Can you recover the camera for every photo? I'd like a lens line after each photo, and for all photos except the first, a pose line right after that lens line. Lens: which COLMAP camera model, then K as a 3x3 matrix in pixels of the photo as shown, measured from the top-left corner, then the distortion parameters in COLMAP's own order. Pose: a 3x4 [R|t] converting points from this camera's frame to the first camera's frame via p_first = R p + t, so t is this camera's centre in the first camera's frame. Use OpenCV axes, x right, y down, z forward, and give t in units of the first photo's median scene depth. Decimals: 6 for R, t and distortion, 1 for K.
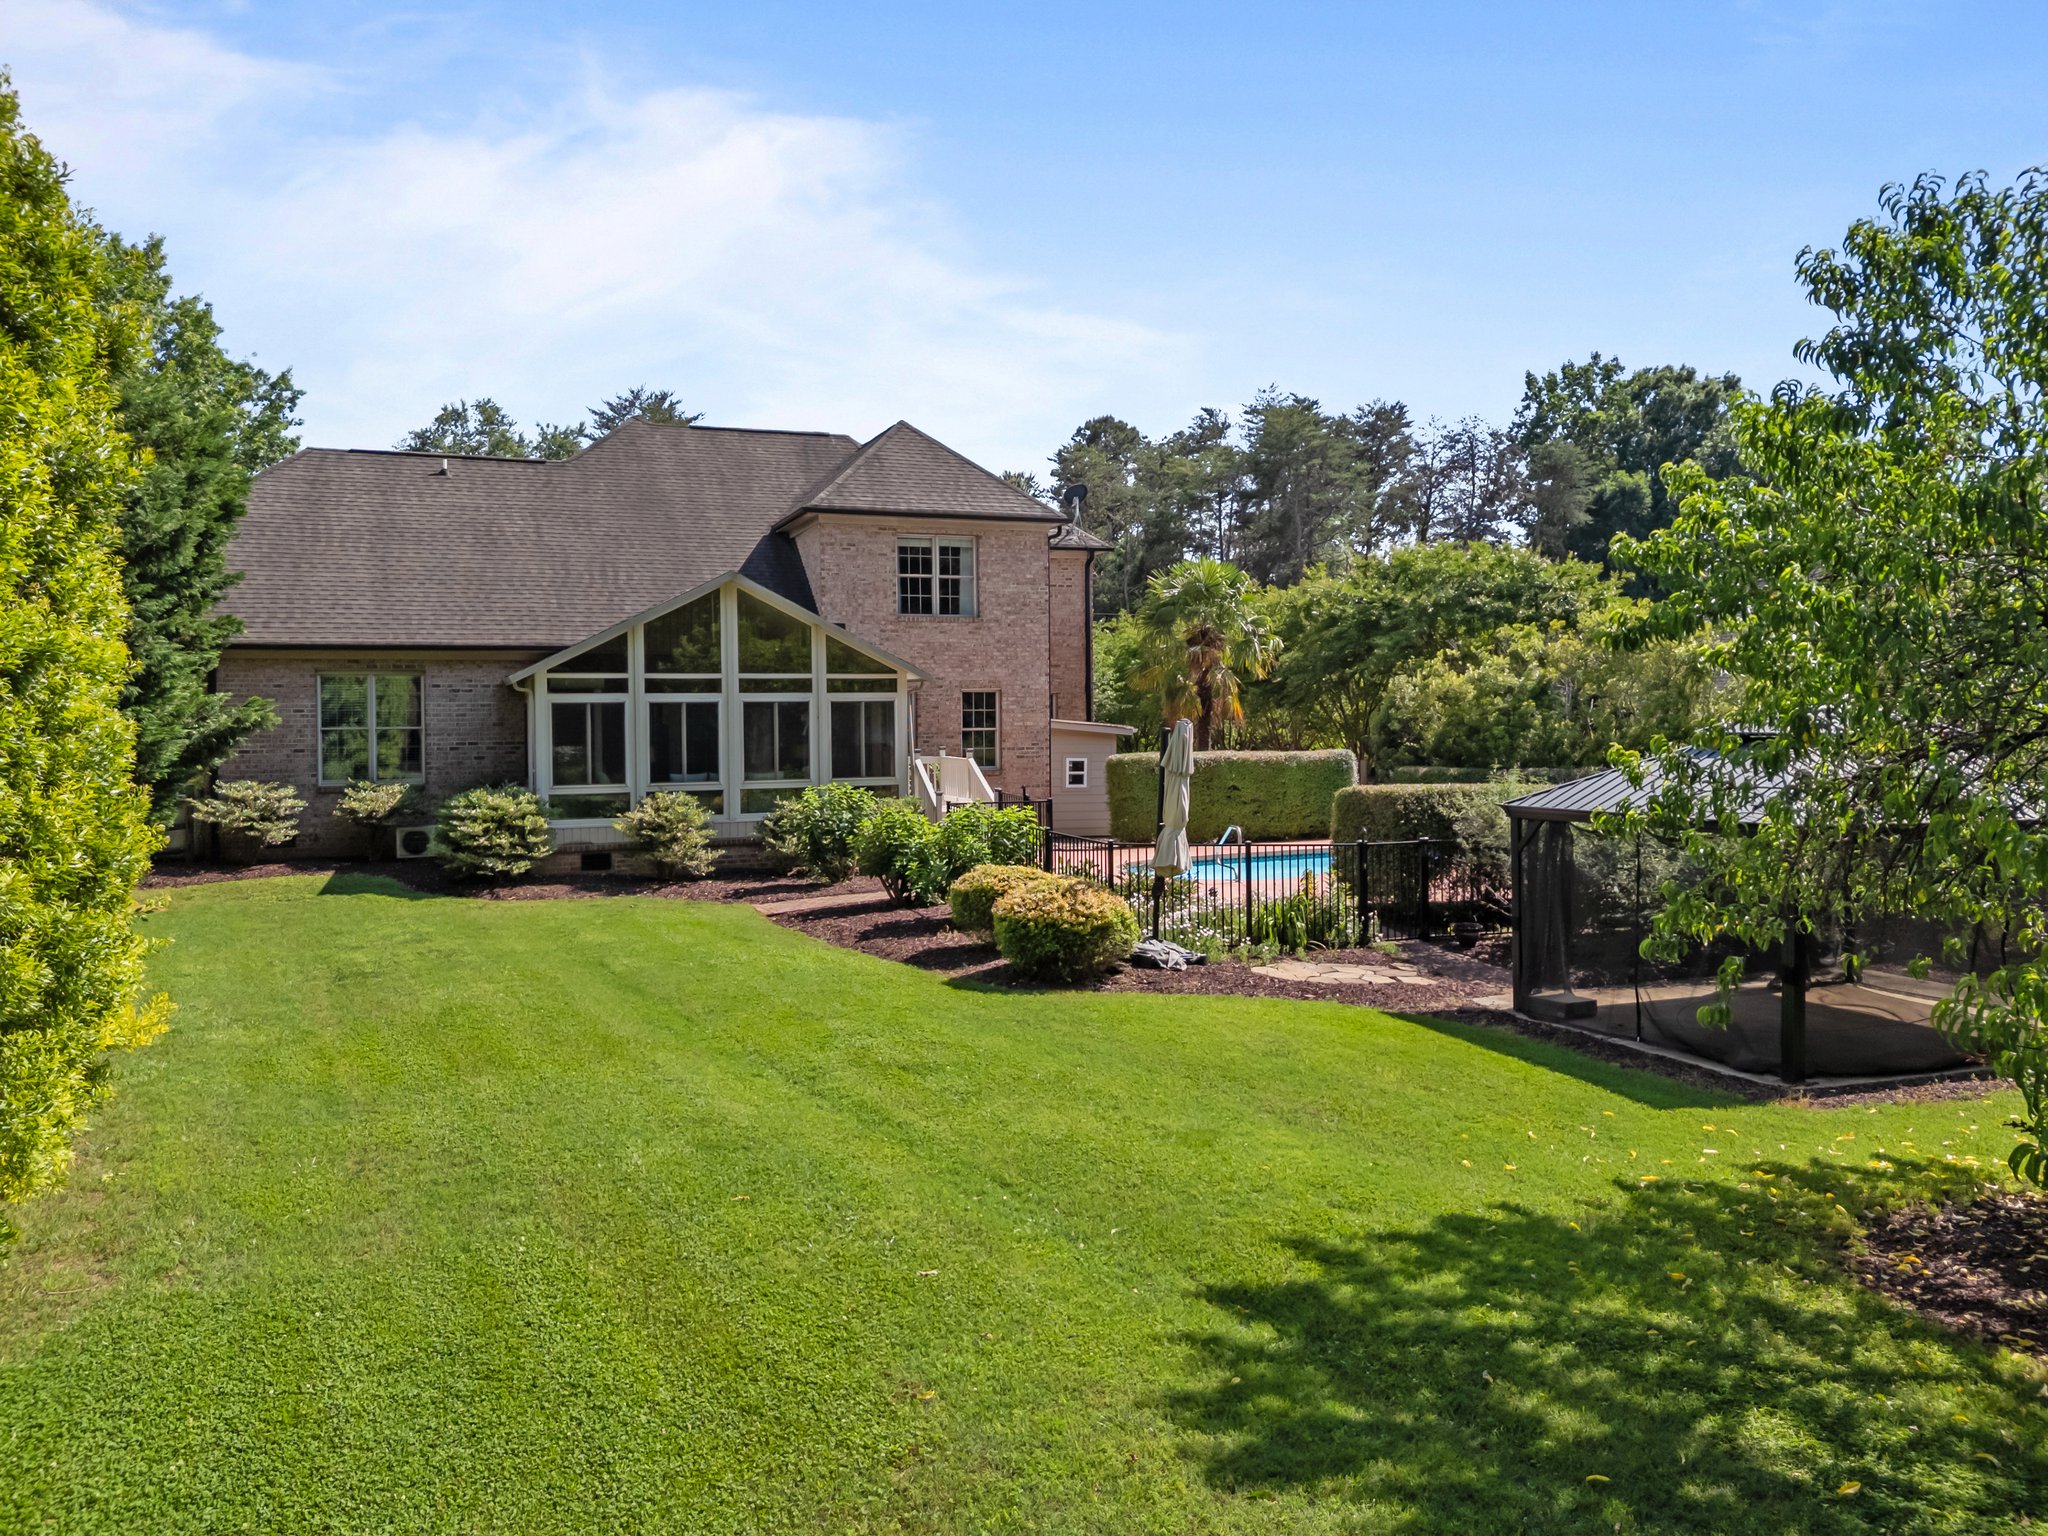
lens RADIAL K [[1531.7, 0, 1017.2], [0, 1531.7, 730.1], [0, 0, 1]] dist [0.078664, -0.079203]
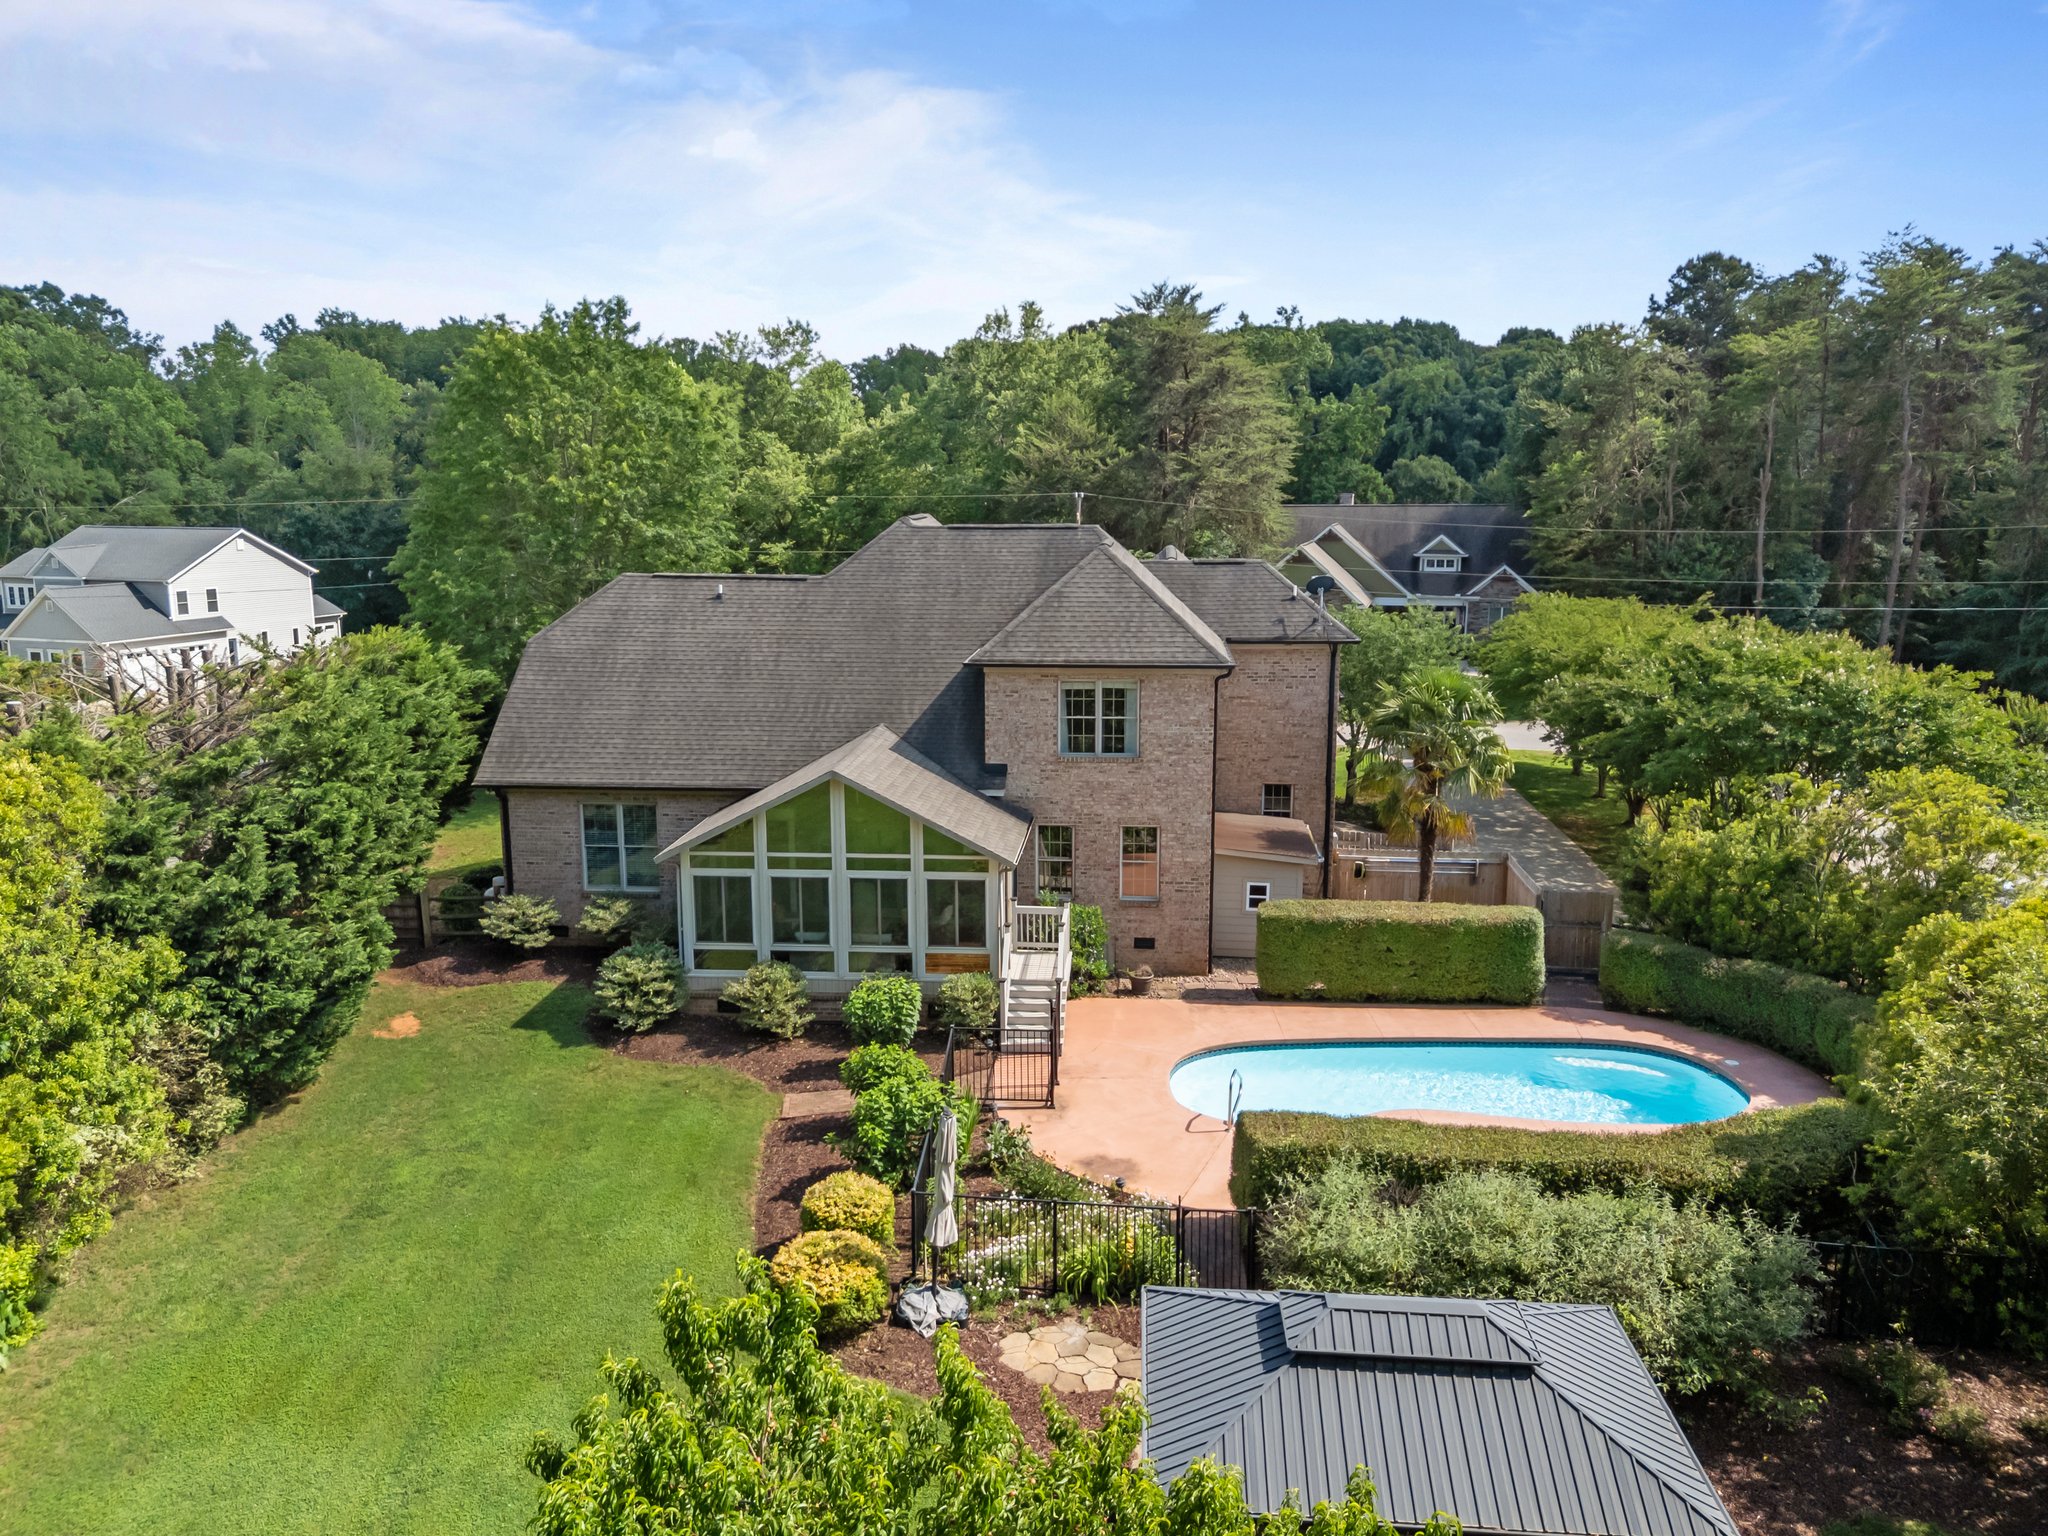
lens RADIAL K [[1531.7, 0, 1028.7], [0, 1531.7, 750.6], [0, 0, 1]] dist [0.078664, -0.079203]
pose [[0.907050, 0.079082, -0.413529, 0.349457], [-0.010109, 0.986009, 0.166387, -0.261020], [0.420902, -0.146741, 0.895159, 0.045461]]
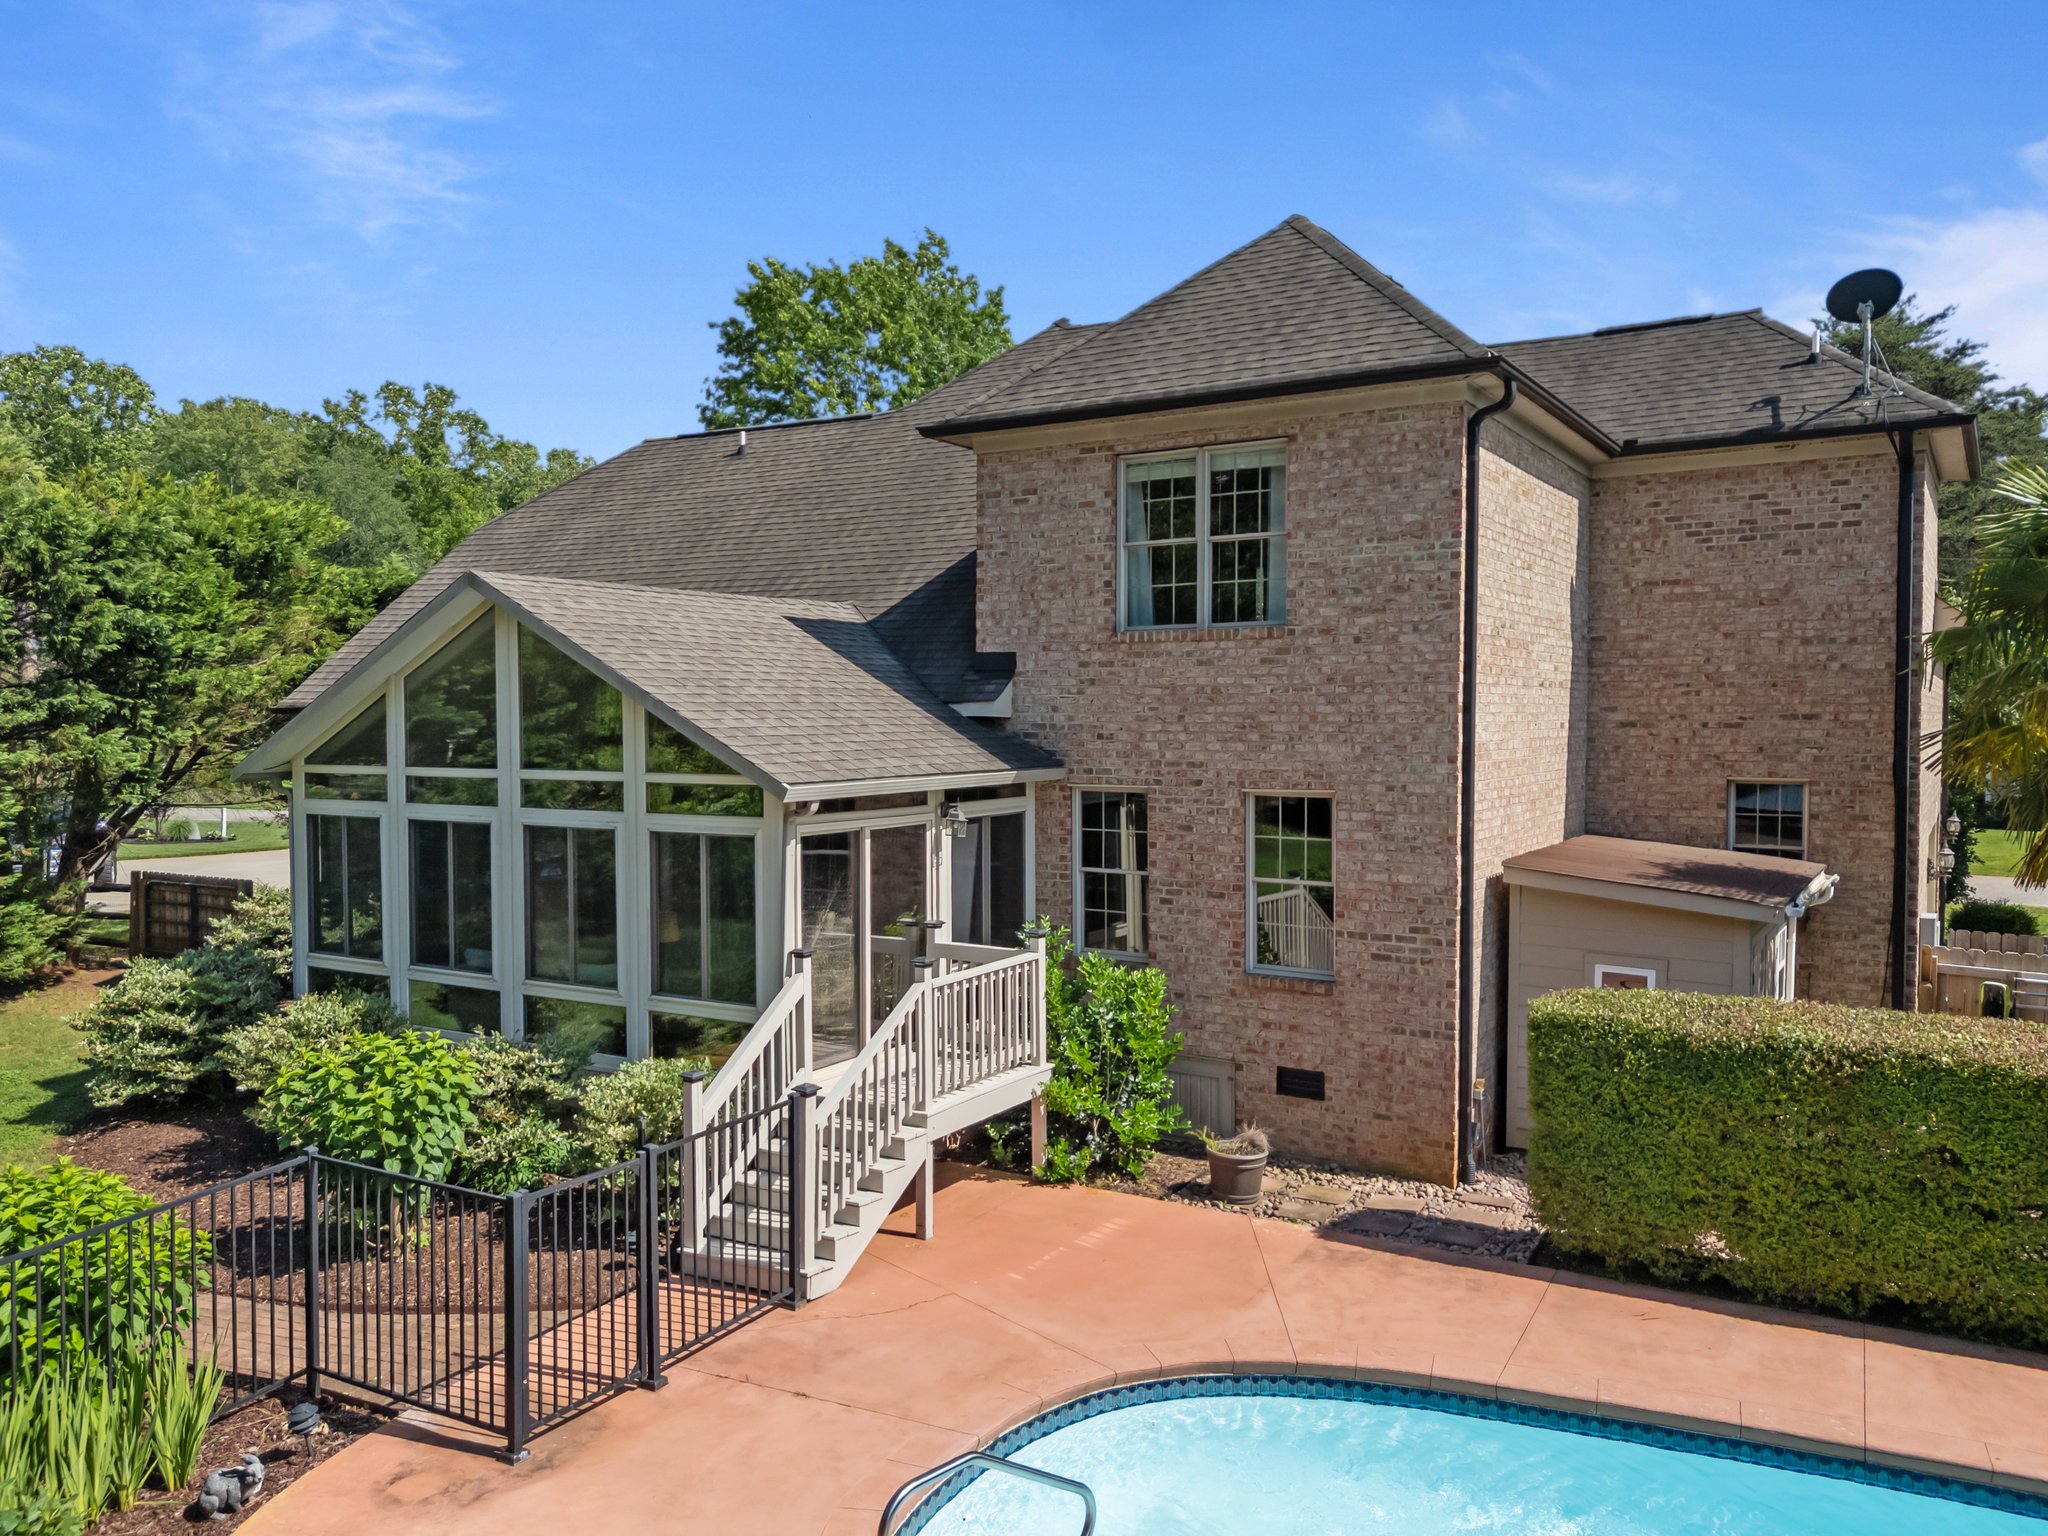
lens RADIAL K [[1531.7, 0, 1024.7], [0, 1531.7, 759.8], [0, 0, 1]] dist [0.078664, -0.079203]
pose [[0.620993, 0.030106, -0.783238, 0.283190], [-0.012418, 0.999515, 0.028573, -0.049295], [0.783718, -0.008018, 0.621065, 0.701534]]
